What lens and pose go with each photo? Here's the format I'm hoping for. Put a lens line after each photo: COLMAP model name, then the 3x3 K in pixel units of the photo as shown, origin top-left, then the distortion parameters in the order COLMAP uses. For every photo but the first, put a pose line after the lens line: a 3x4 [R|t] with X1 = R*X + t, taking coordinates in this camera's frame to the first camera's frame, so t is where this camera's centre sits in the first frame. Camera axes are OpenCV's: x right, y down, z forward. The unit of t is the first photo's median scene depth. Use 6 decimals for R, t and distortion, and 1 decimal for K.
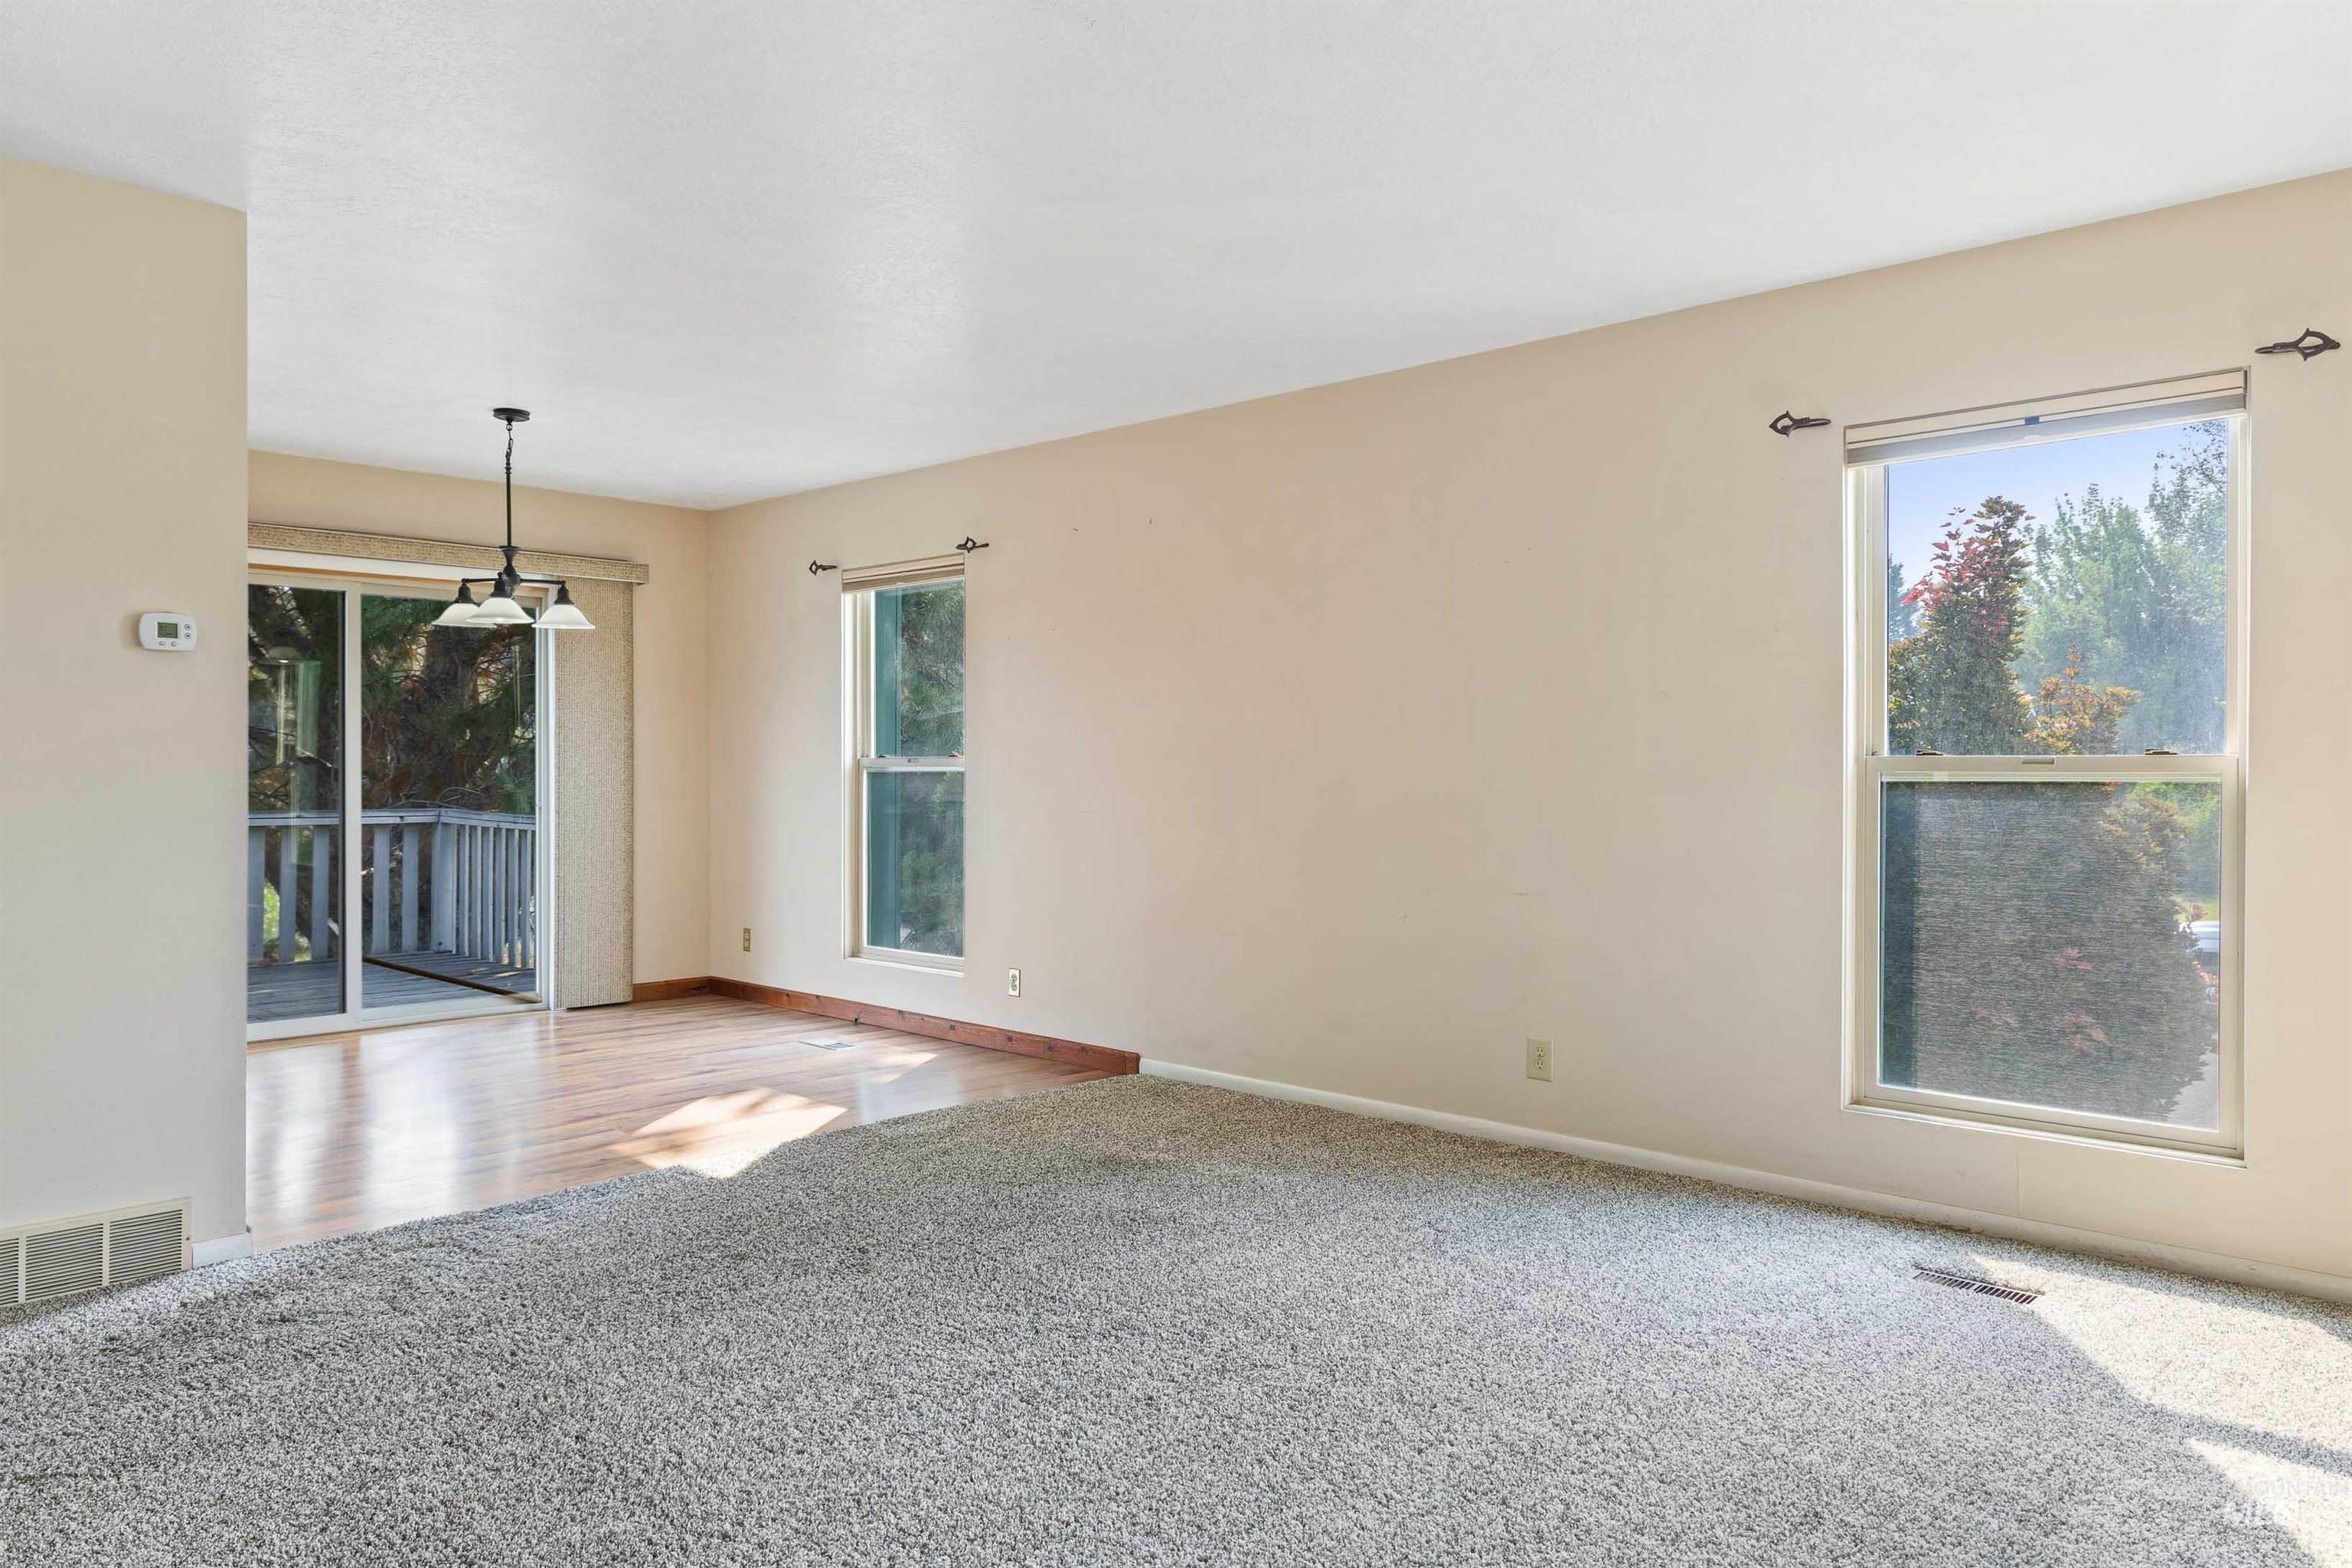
lens RADIAL K [[1538.7, 0, 1176.0], [0, 1538.7, 784.0], [0, 0, 1]] dist [0.001877, 0.000391]
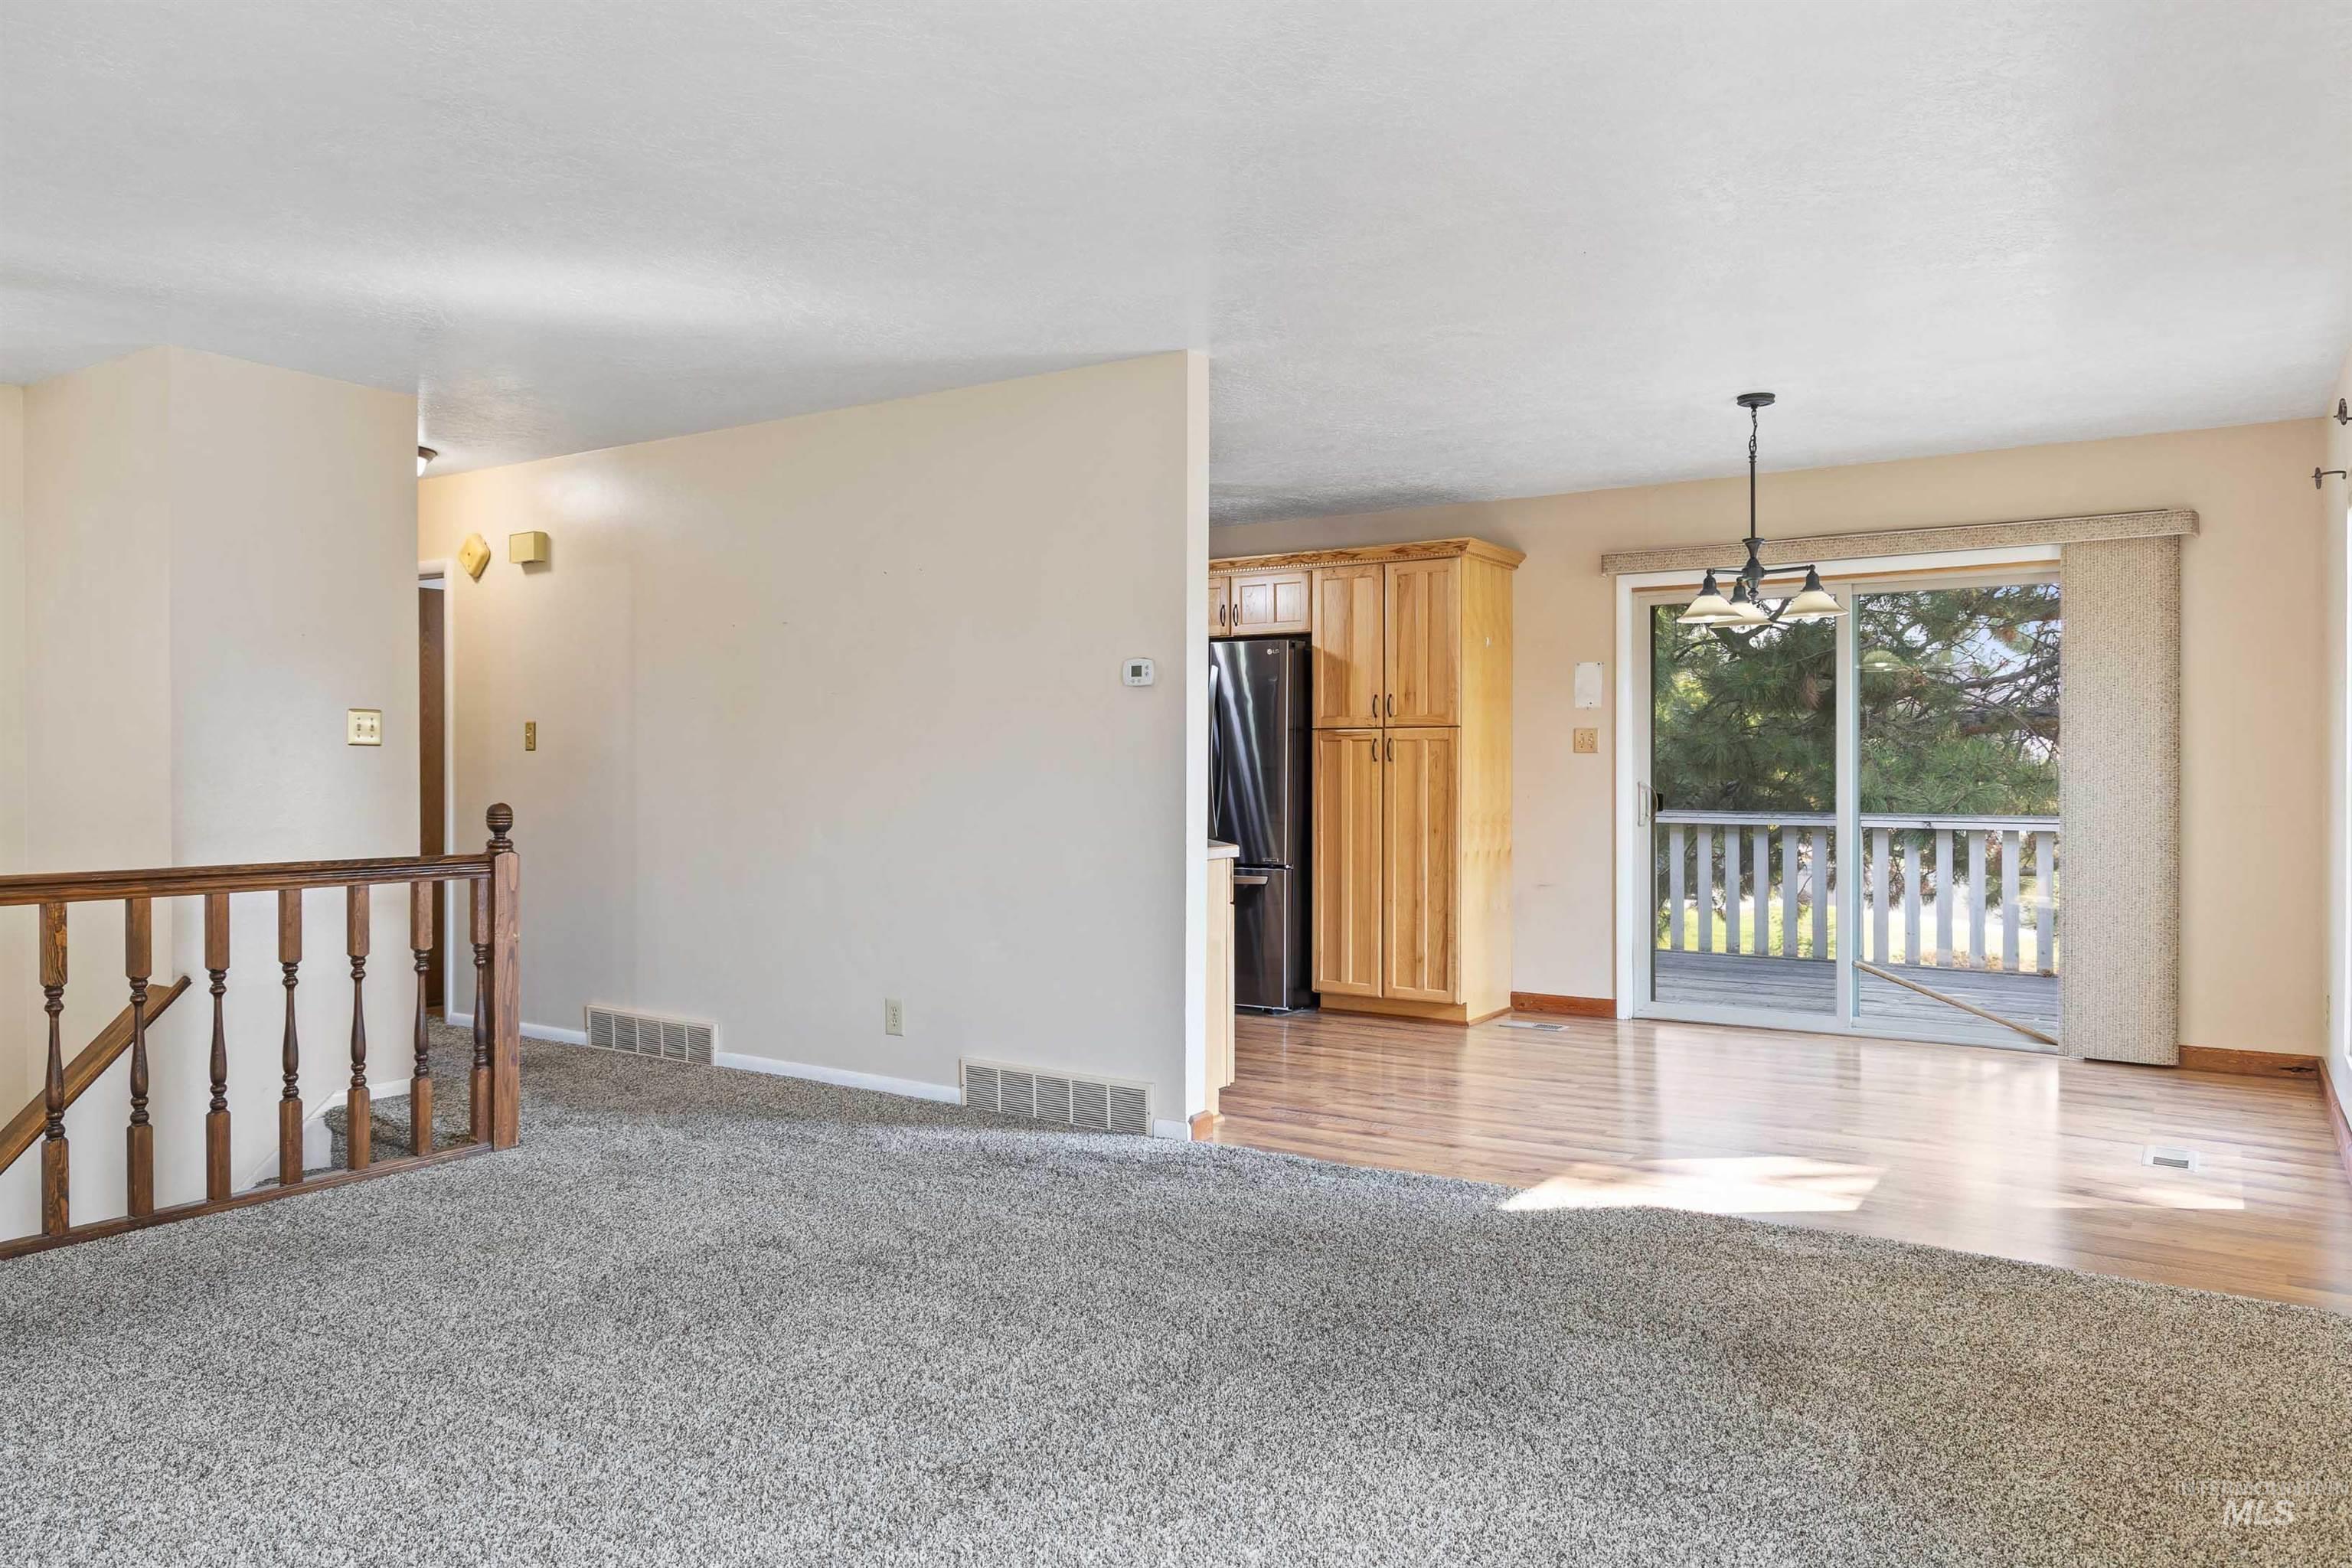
lens RADIAL K [[1538.7, 0, 1176.0], [0, 1538.7, 784.0], [0, 0, 1]] dist [0.001877, 0.000391]
pose [[0.195232, 0.010937, -0.980696, 0.436017], [-0.011613, 0.999893, 0.008839, -0.006310], [0.980688, 0.009664, 0.195338, 0.463017]]
